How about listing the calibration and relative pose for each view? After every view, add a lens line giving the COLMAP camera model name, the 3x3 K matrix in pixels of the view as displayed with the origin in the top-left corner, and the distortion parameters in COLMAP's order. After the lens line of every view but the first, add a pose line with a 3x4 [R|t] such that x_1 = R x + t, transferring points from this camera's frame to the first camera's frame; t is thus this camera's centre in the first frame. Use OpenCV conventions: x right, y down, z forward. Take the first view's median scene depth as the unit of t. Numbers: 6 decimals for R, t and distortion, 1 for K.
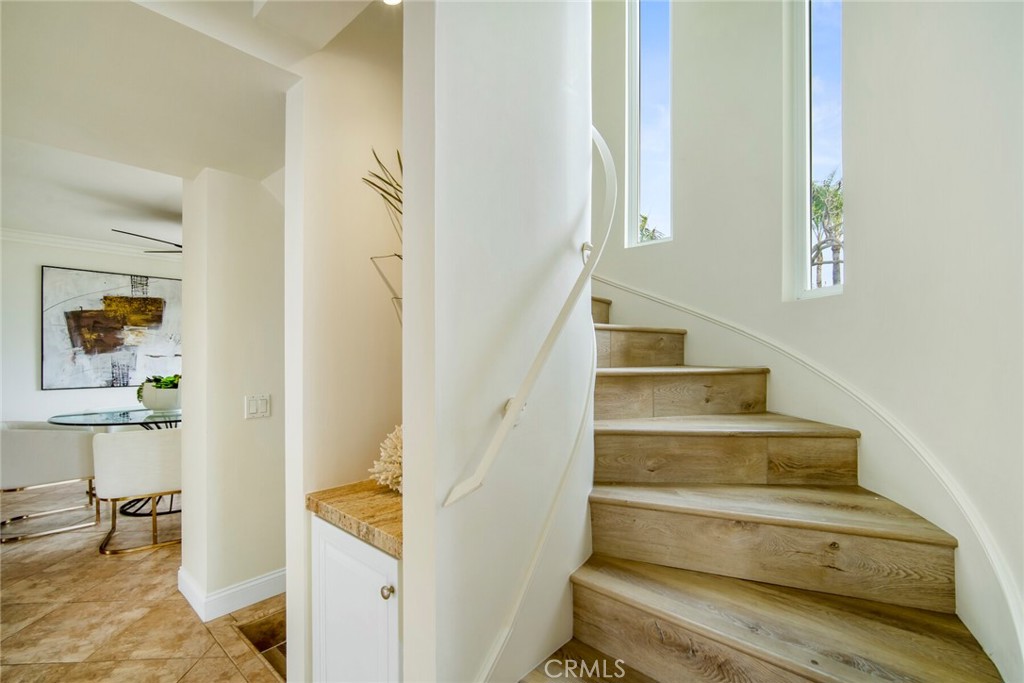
lens RADIAL K [[449.2, 0, 514.3], [0, 449.2, 332.9], [0, 0, 1]] dist [-0.012973, 0.004128]
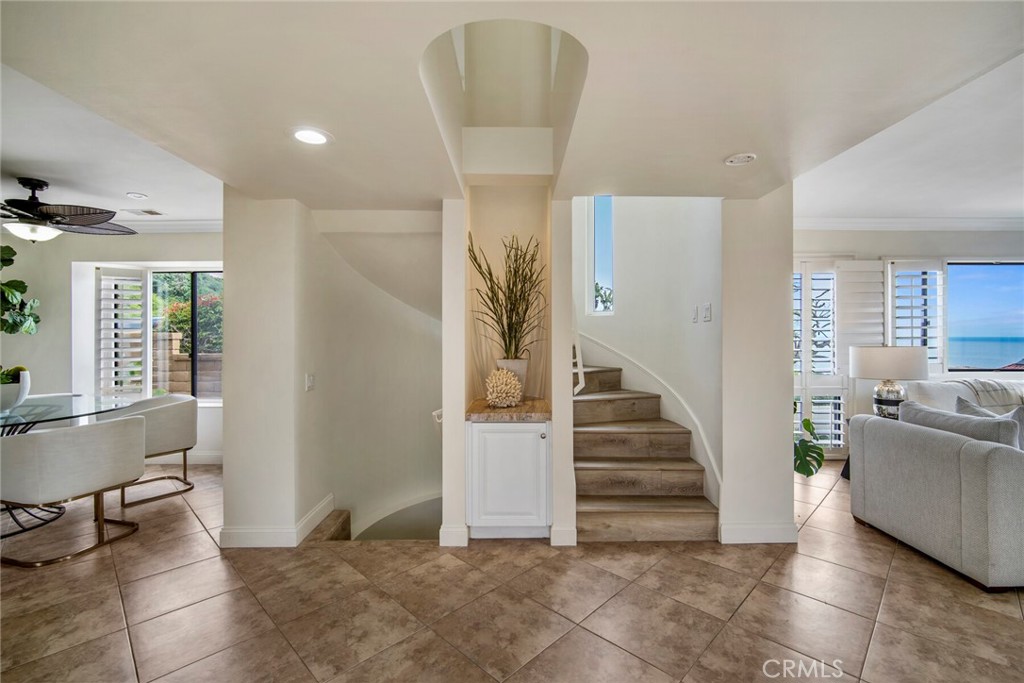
lens RADIAL K [[449.2, 0, 514.3], [0, 449.2, 332.9], [0, 0, 1]] dist [-0.012973, 0.004128]
pose [[0.736699, 0.002171, 0.676217, -1.636852], [-0.022093, 0.999538, 0.020860, -0.012418], [-0.675860, -0.030308, 0.736407, -0.527585]]
